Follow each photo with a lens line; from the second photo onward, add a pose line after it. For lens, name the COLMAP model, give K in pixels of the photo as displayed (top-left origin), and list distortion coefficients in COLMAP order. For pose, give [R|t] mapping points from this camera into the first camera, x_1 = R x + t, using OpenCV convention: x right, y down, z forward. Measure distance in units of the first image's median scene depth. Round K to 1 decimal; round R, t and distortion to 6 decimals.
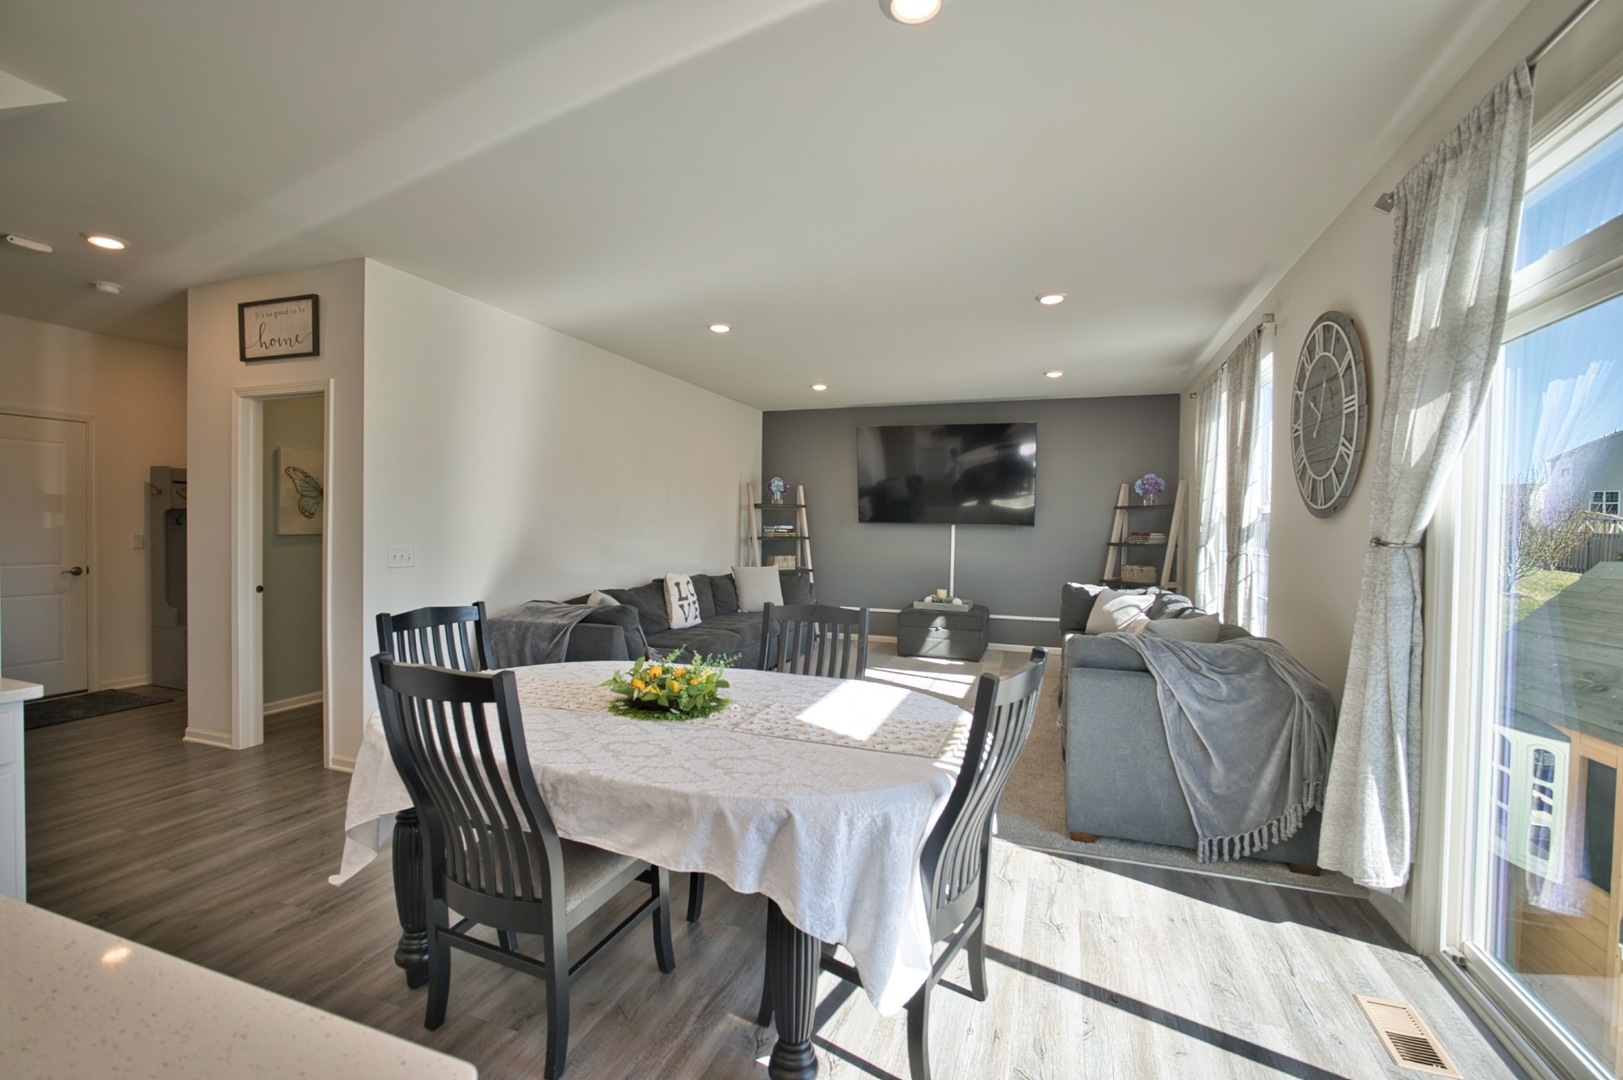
lens RADIAL K [[704.5, 0, 809.4], [0, 704.5, 539.6], [0, 0, 1]] dist [-0.024842, 0.007243]
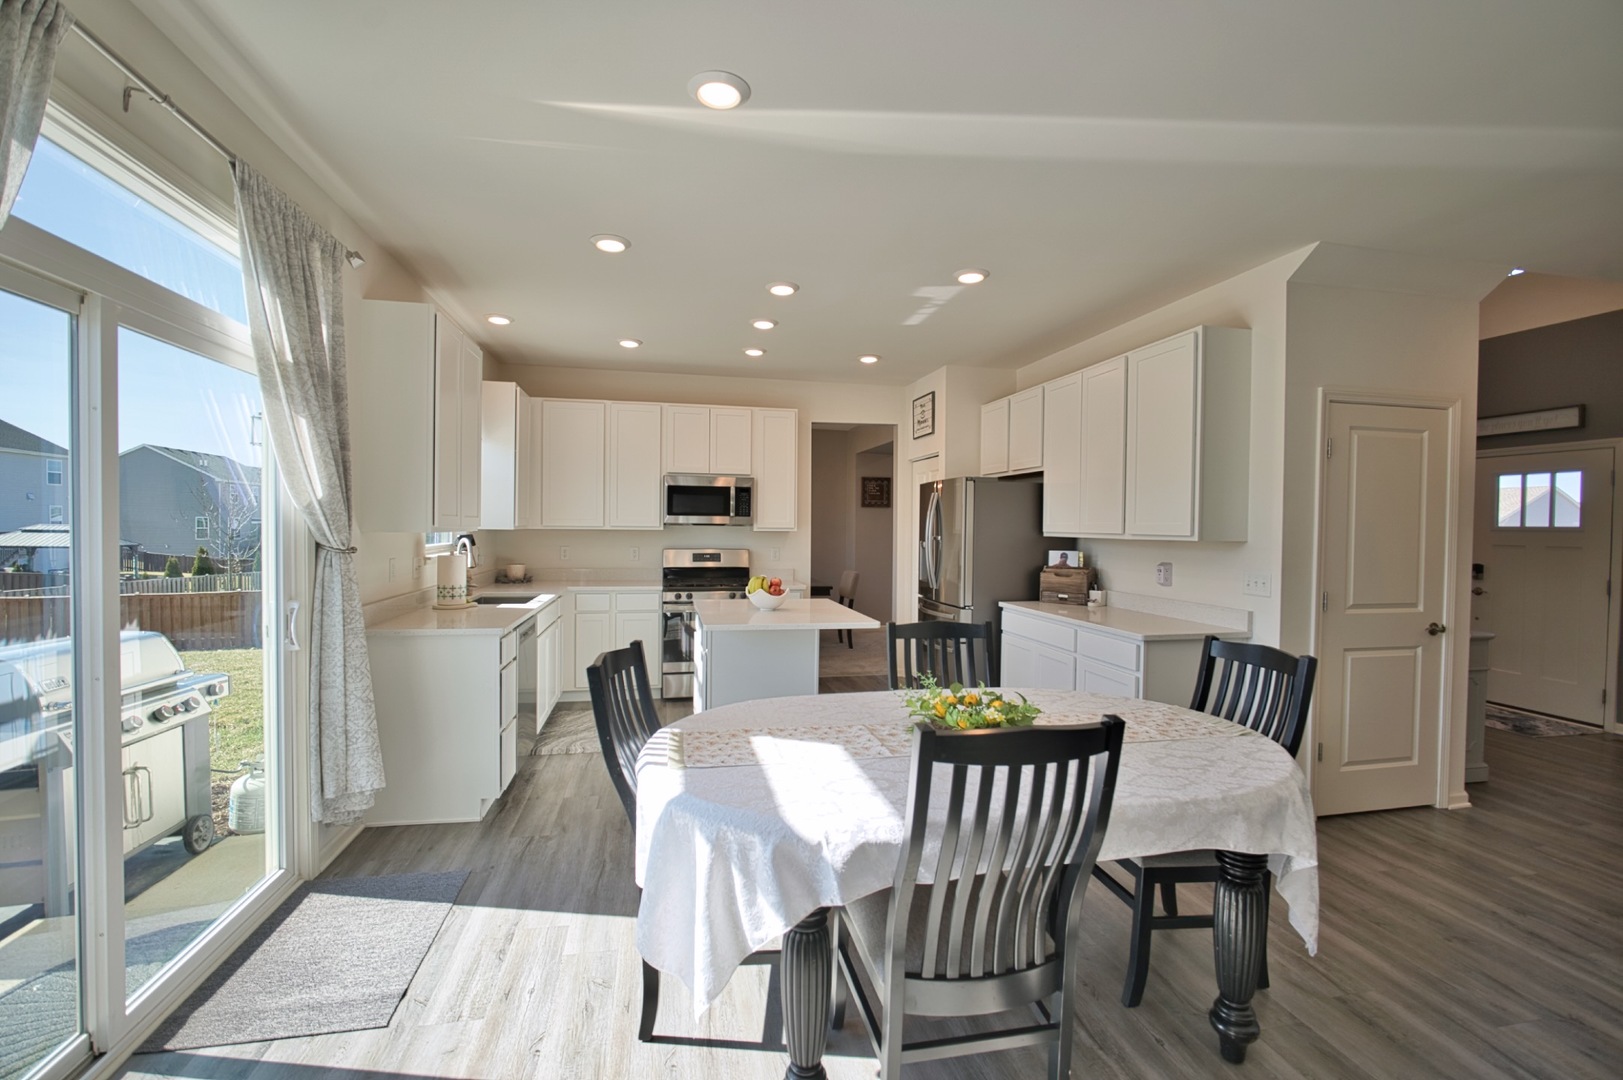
lens RADIAL K [[704.5, 0, 809.4], [0, 704.5, 539.6], [0, 0, 1]] dist [-0.024842, 0.007243]
pose [[-0.852653, -0.012779, -0.522321, 0.259499], [-0.034827, 0.998868, 0.032415, -0.030048], [0.521315, 0.045829, -0.852133, 0.877275]]
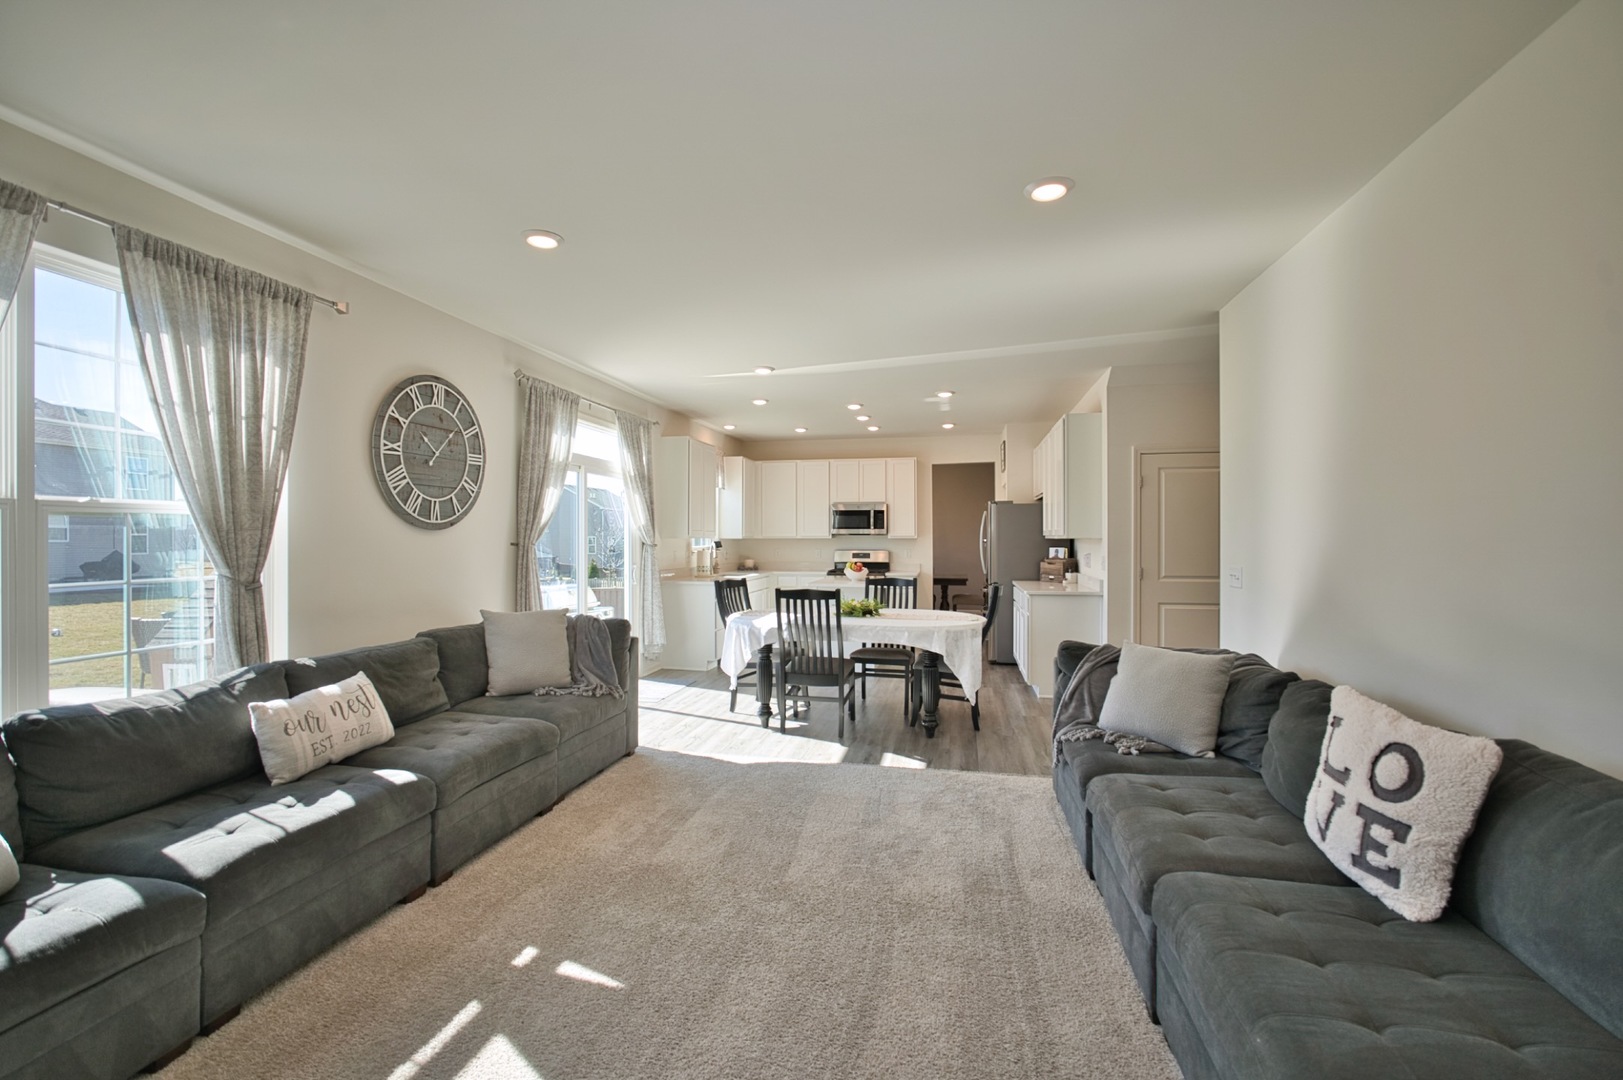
lens RADIAL K [[704.5, 0, 809.4], [0, 704.5, 539.6], [0, 0, 1]] dist [-0.024842, 0.007243]
pose [[-0.991132, -0.013115, -0.132233, 0.147365], [-0.016201, 0.999620, 0.022285, -0.038003], [0.131891, 0.024230, -0.990968, 1.730067]]
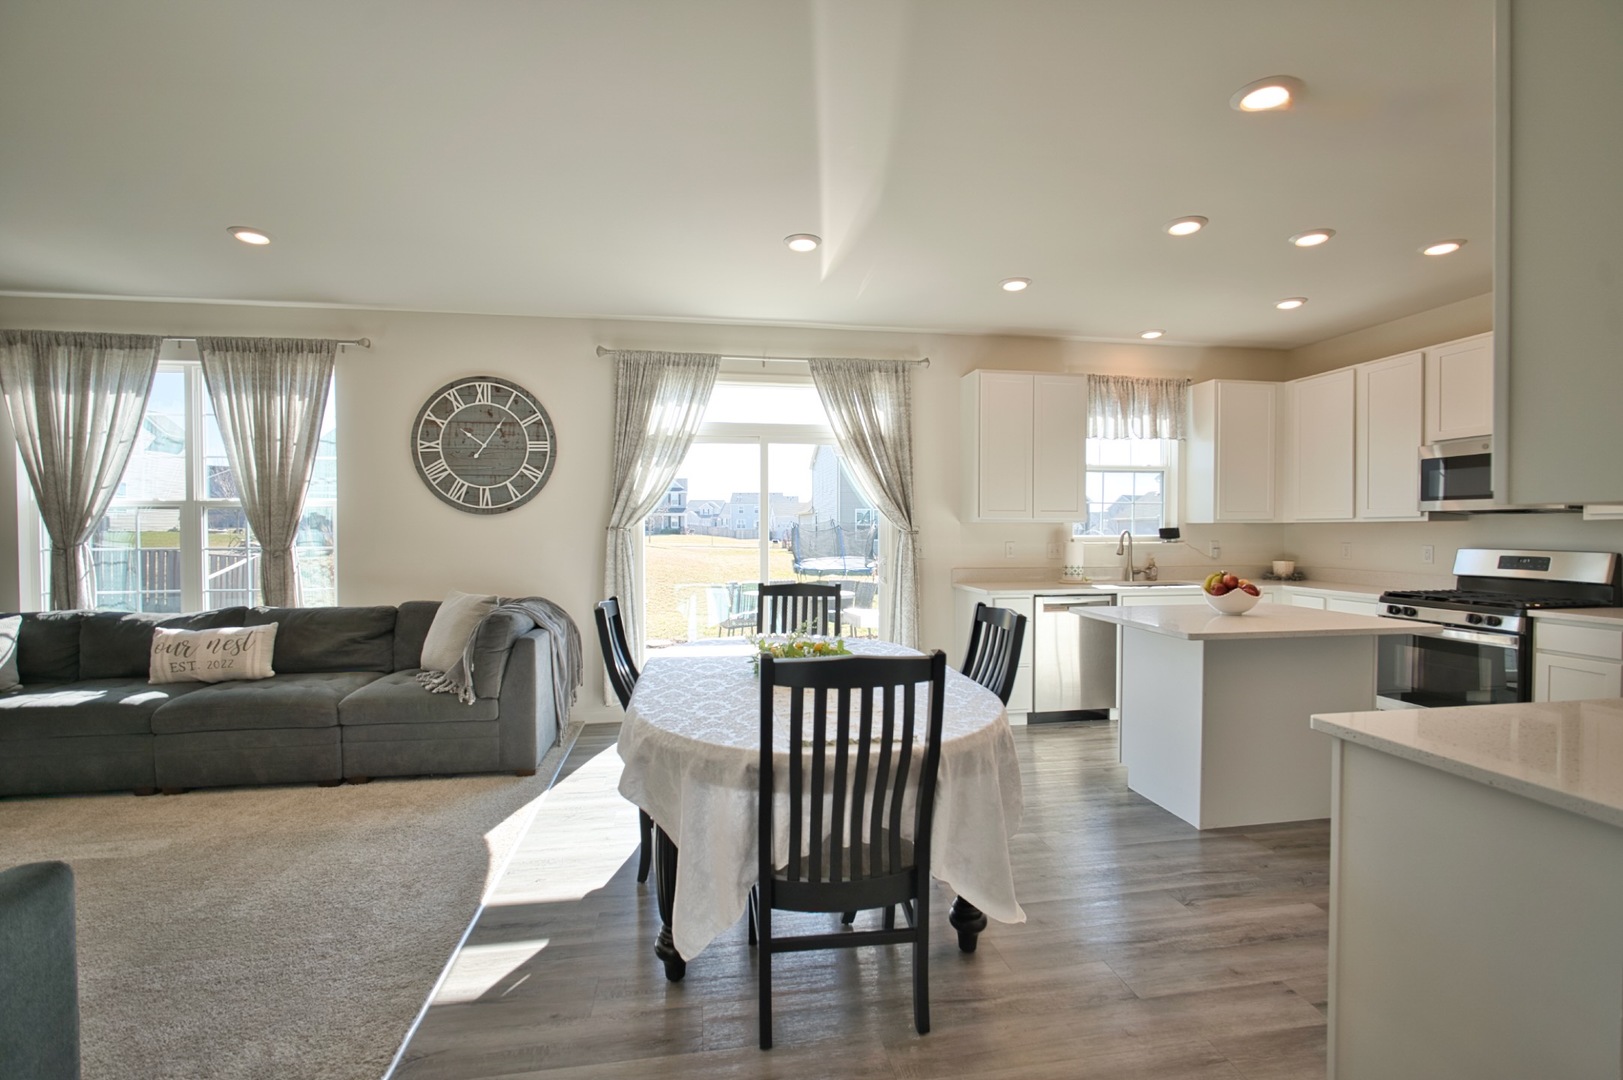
lens RADIAL K [[704.5, 0, 809.4], [0, 704.5, 539.6], [0, 0, 1]] dist [-0.024842, 0.007243]
pose [[-0.484612, -0.027233, 0.874305, -0.641237], [0.013228, 0.999173, 0.038455, -0.018117], [-0.874629, 0.030201, -0.483851, 0.803137]]
